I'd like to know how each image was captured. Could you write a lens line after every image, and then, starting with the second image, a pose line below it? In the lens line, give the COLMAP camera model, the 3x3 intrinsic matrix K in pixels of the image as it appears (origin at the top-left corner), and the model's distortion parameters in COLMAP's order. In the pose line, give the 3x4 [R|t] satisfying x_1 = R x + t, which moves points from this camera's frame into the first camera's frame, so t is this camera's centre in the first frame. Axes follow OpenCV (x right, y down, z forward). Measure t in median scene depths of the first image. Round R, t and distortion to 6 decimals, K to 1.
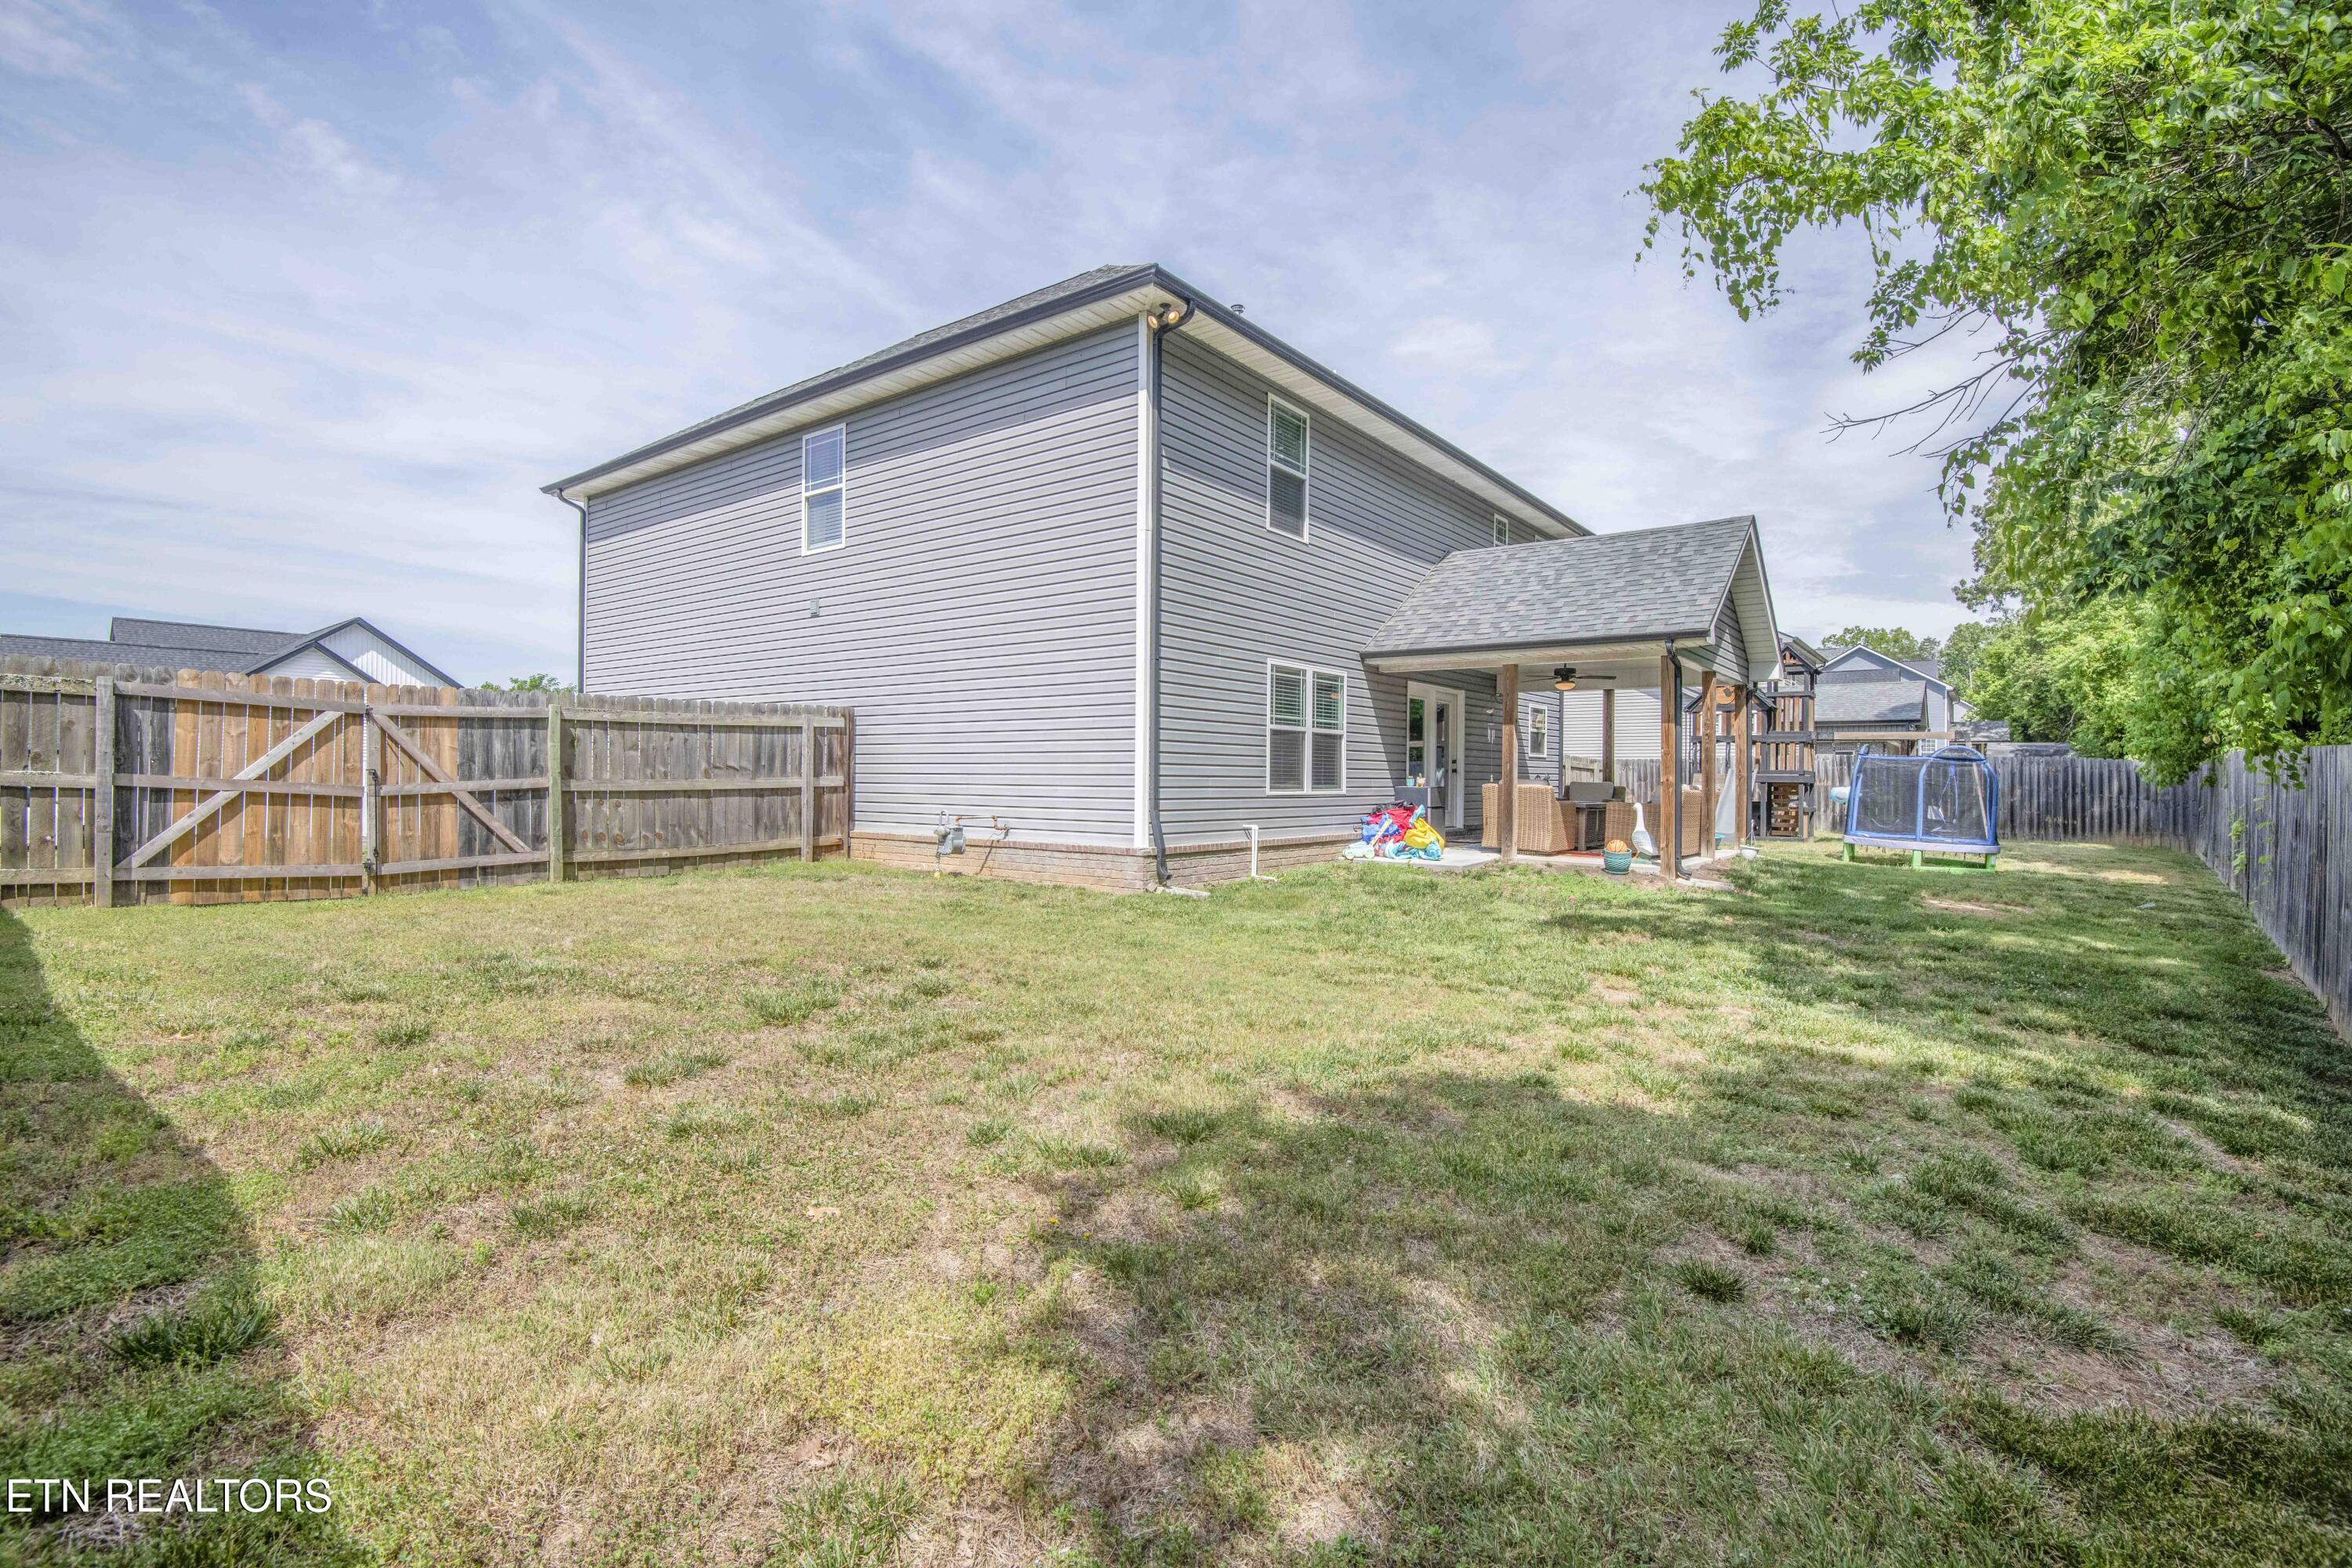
lens RADIAL K [[1082.4, 0, 1155.6], [0, 1082.4, 776.5], [0, 0, 1]] dist [-0.022263, -0.012067]
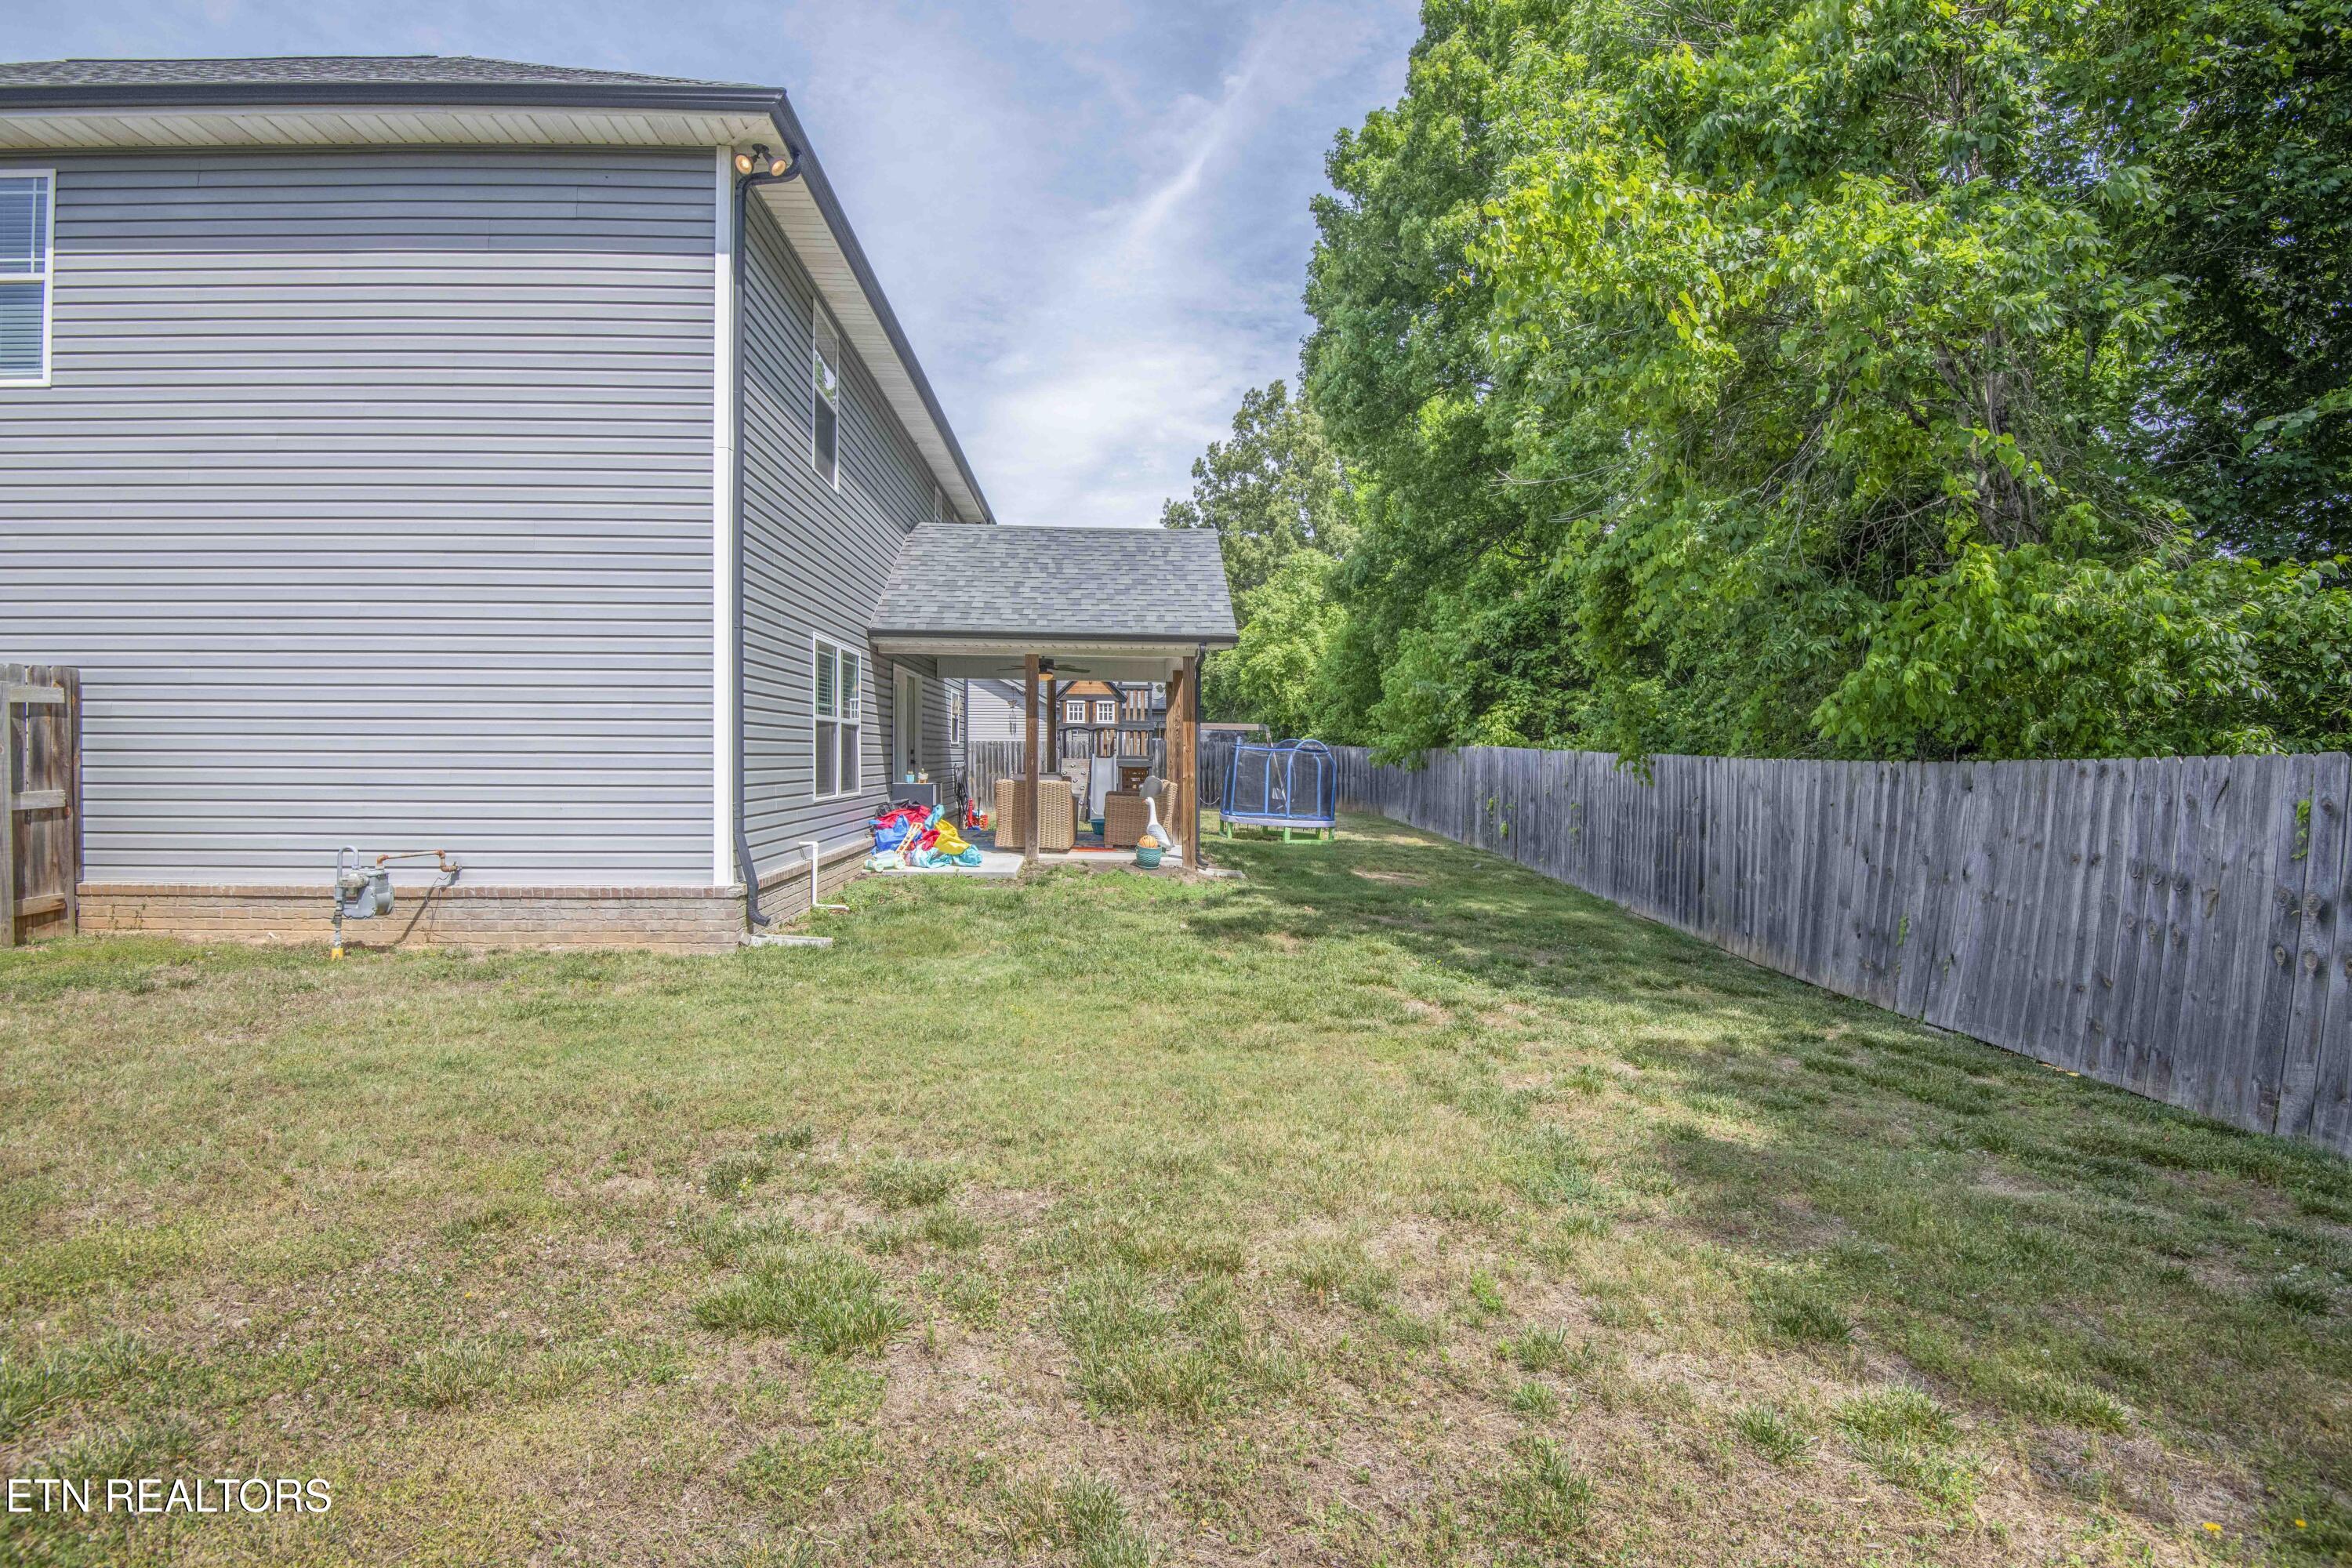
lens RADIAL K [[1082.4, 0, 1163.8], [0, 1082.4, 773.5], [0, 0, 1]] dist [-0.022263, -0.012067]
pose [[0.746709, -0.015734, 0.664965, -0.231324], [0.000896, 0.999743, 0.022649, -0.021621], [-0.665150, -0.016316, 0.746531, 0.219539]]
